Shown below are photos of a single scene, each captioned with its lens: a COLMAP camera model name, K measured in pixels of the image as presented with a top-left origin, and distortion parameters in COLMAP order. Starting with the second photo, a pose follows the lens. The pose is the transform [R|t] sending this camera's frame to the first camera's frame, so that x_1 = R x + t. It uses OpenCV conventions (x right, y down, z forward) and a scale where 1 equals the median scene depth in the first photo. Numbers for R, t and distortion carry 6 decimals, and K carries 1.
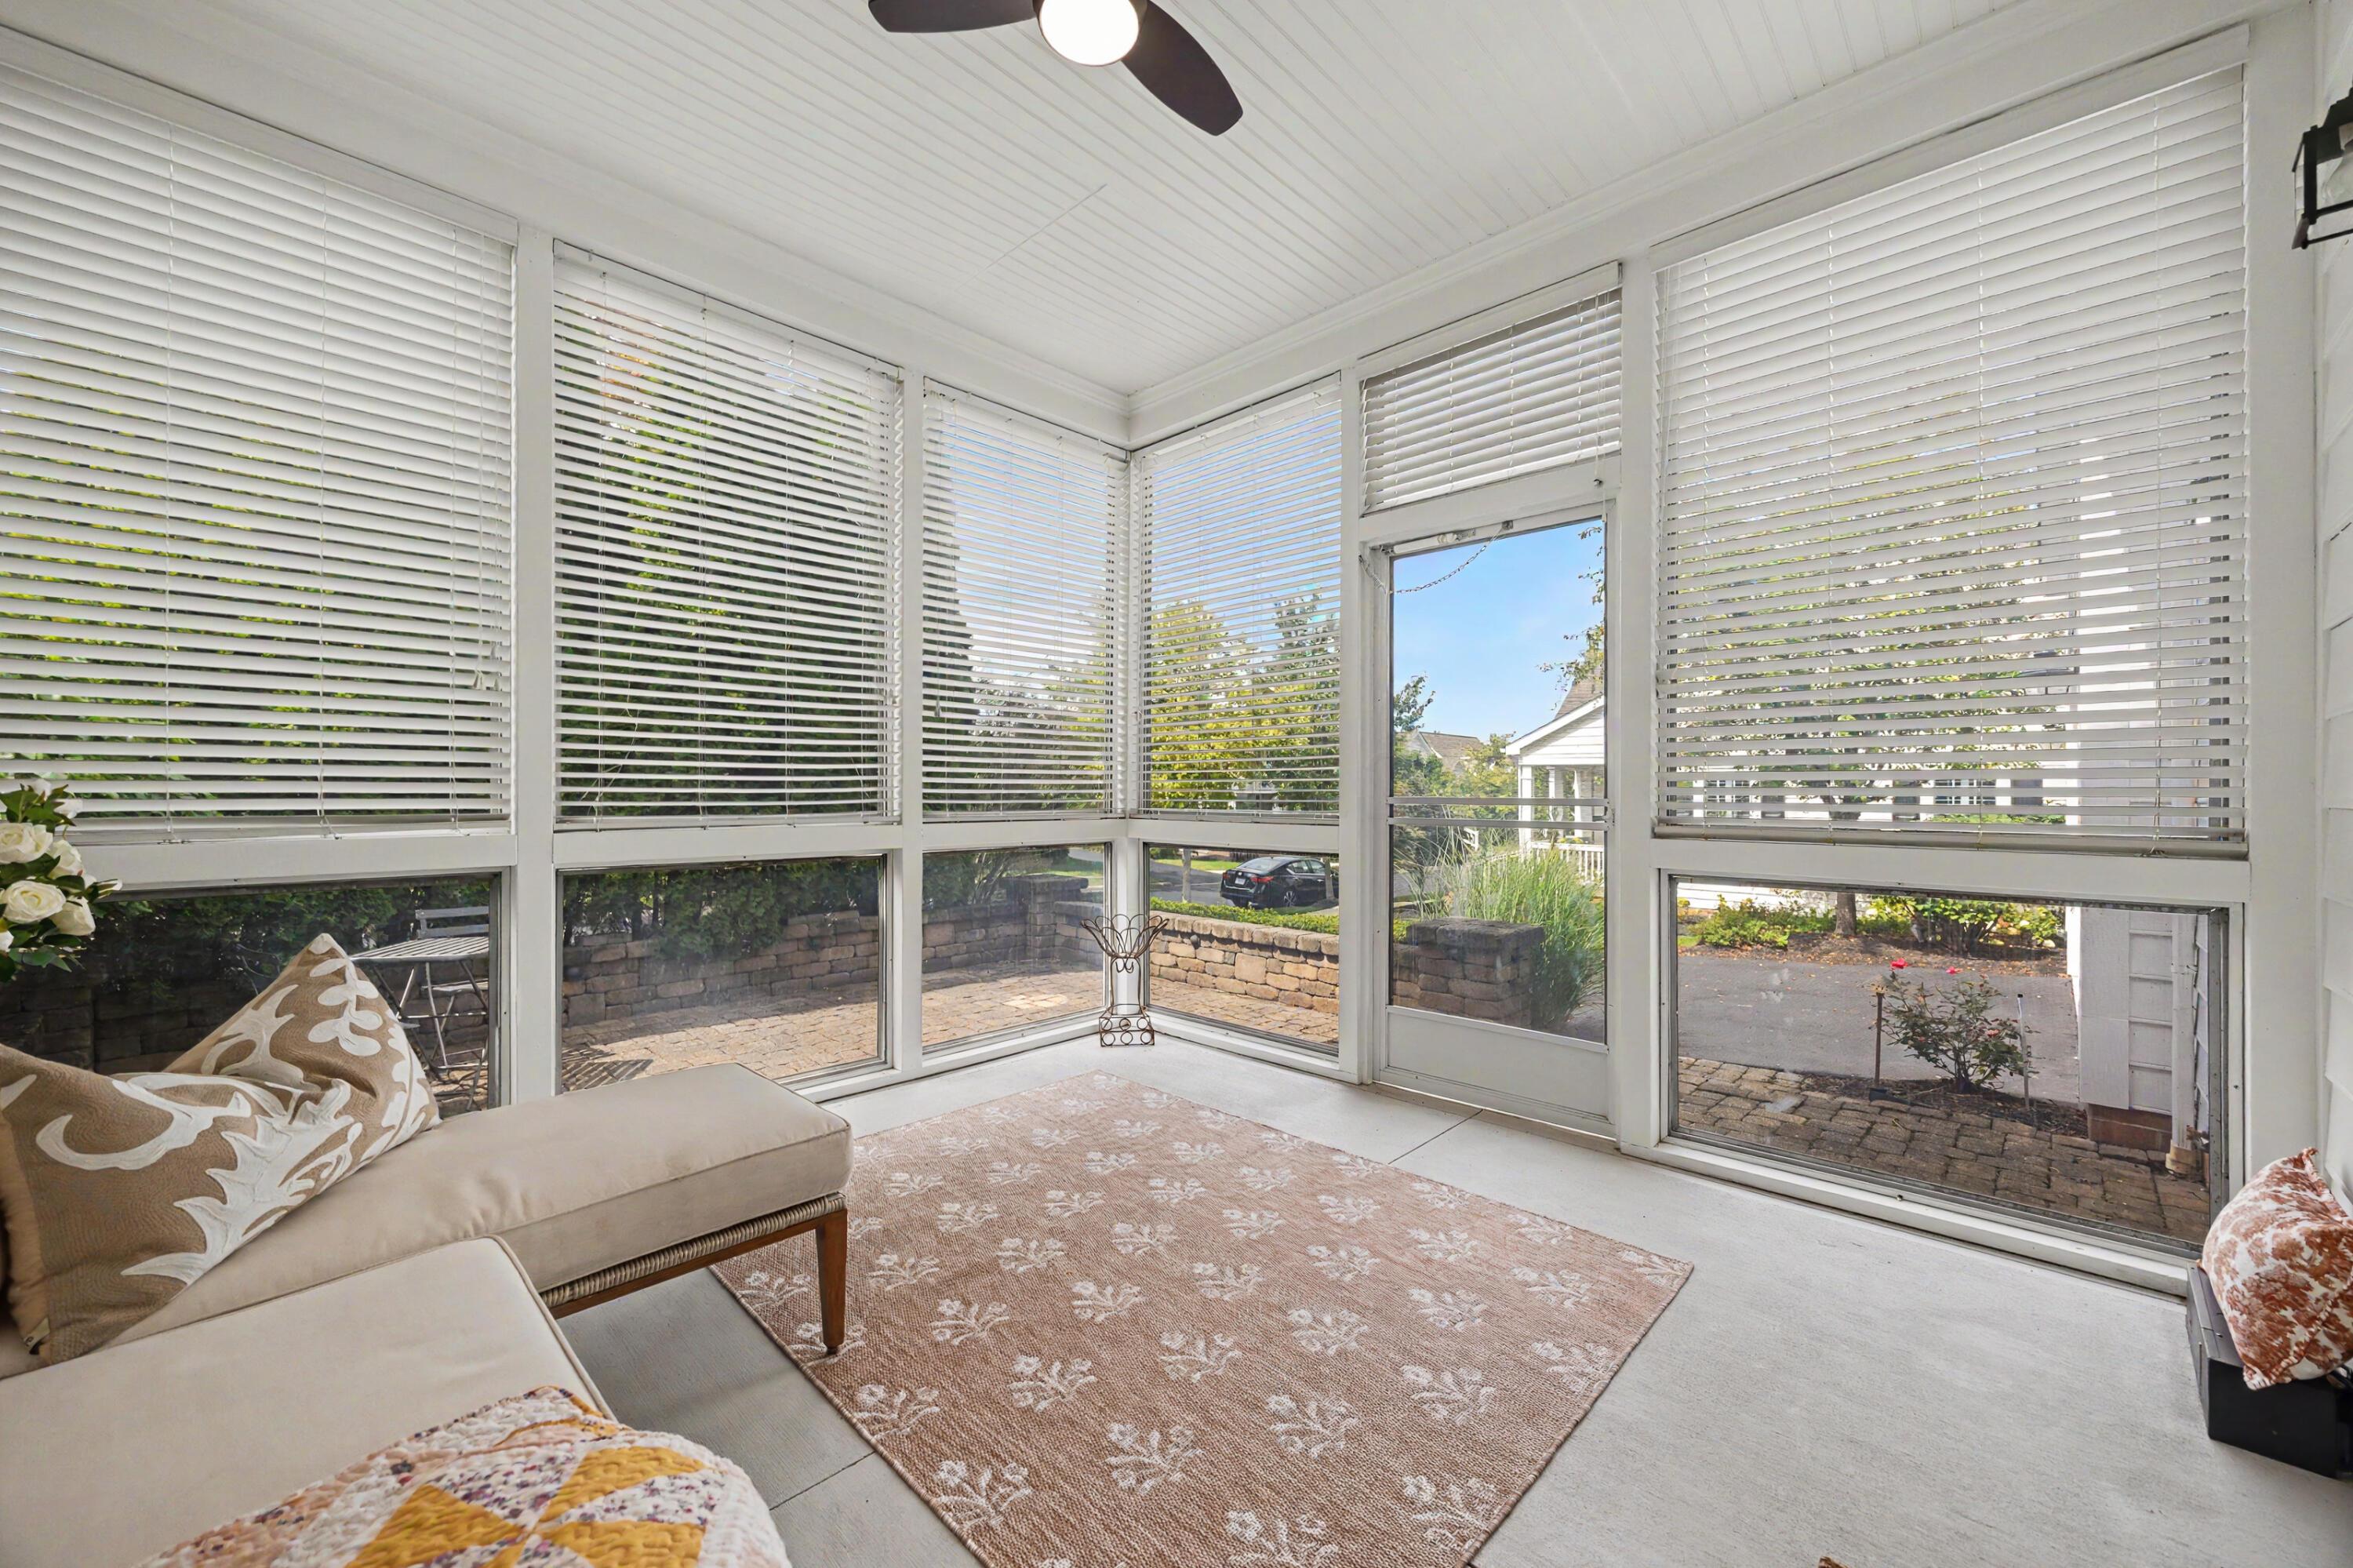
lens RADIAL K [[907.8, 0, 1171.0], [0, 907.8, 795.1], [0, 0, 1]] dist [-0.005681, 0.000353]
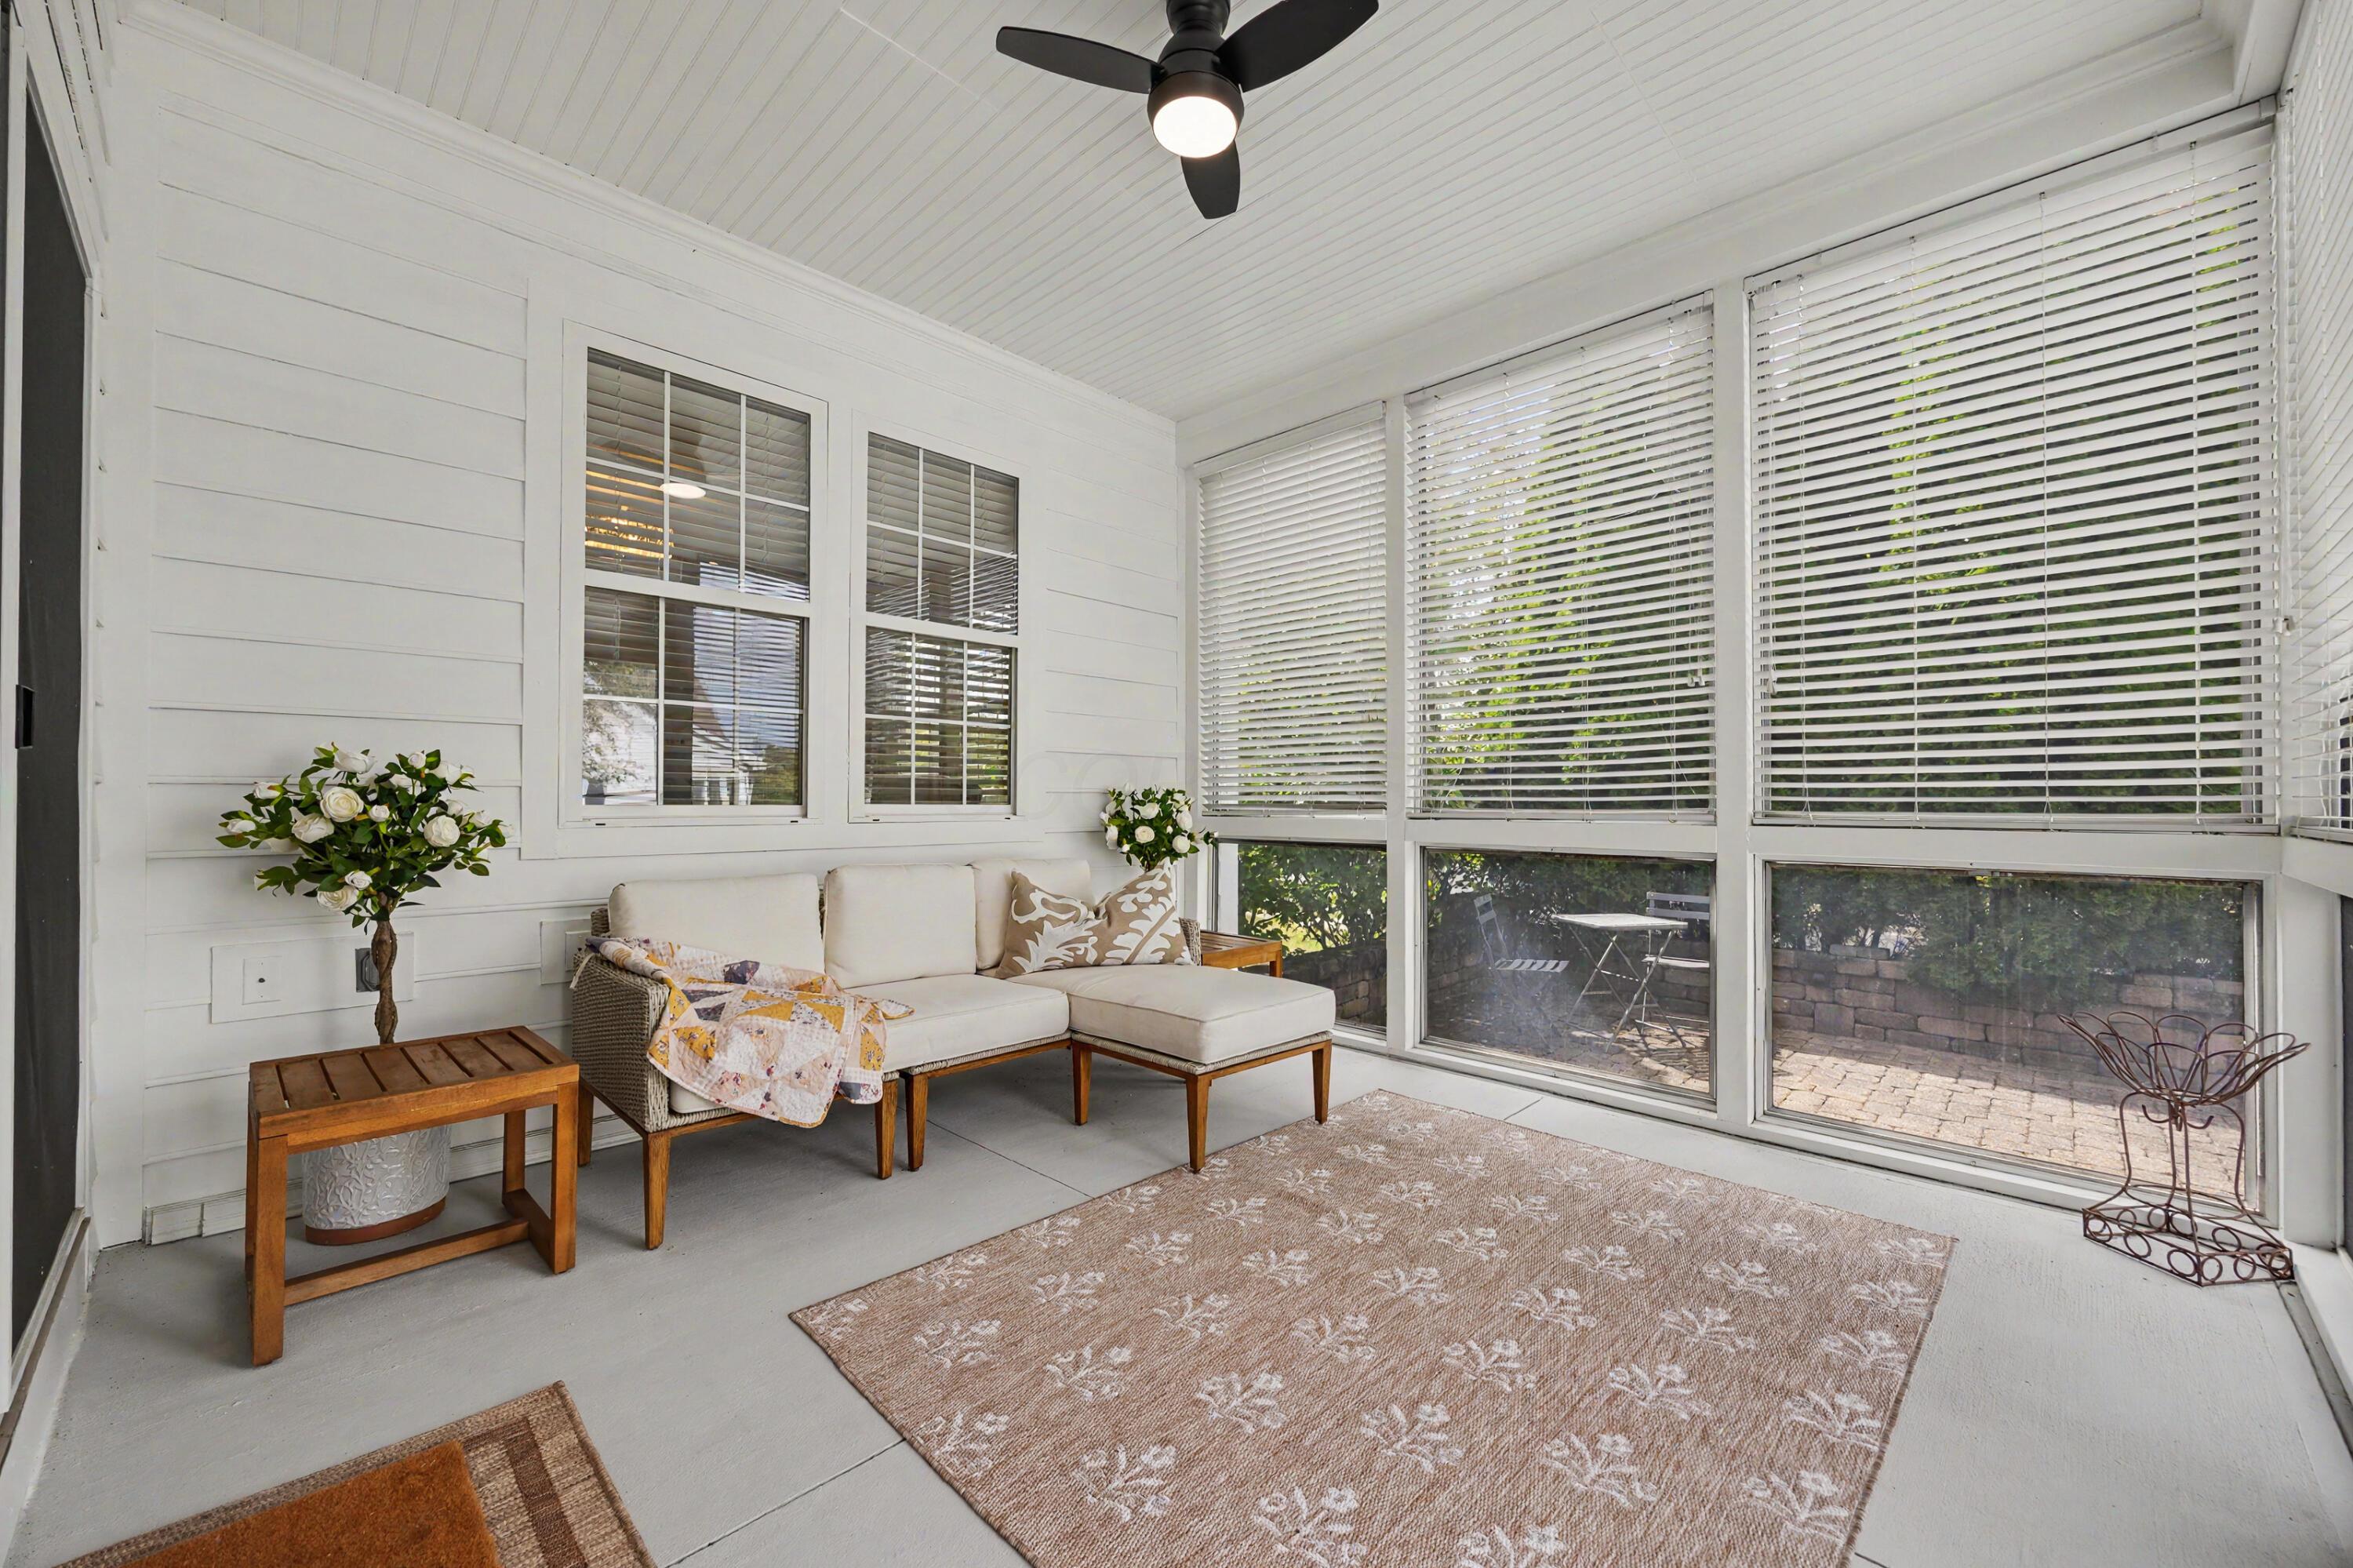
lens RADIAL K [[907.8, 0, 1173.6], [0, 907.8, 796.3], [0, 0, 1]] dist [-0.005681, 0.000353]
pose [[-0.001818, -0.006077, -0.999980, 0.640797], [-0.006592, 0.999960, -0.006065, 0.015962], [0.999977, 0.006580, -0.001858, 0.577961]]
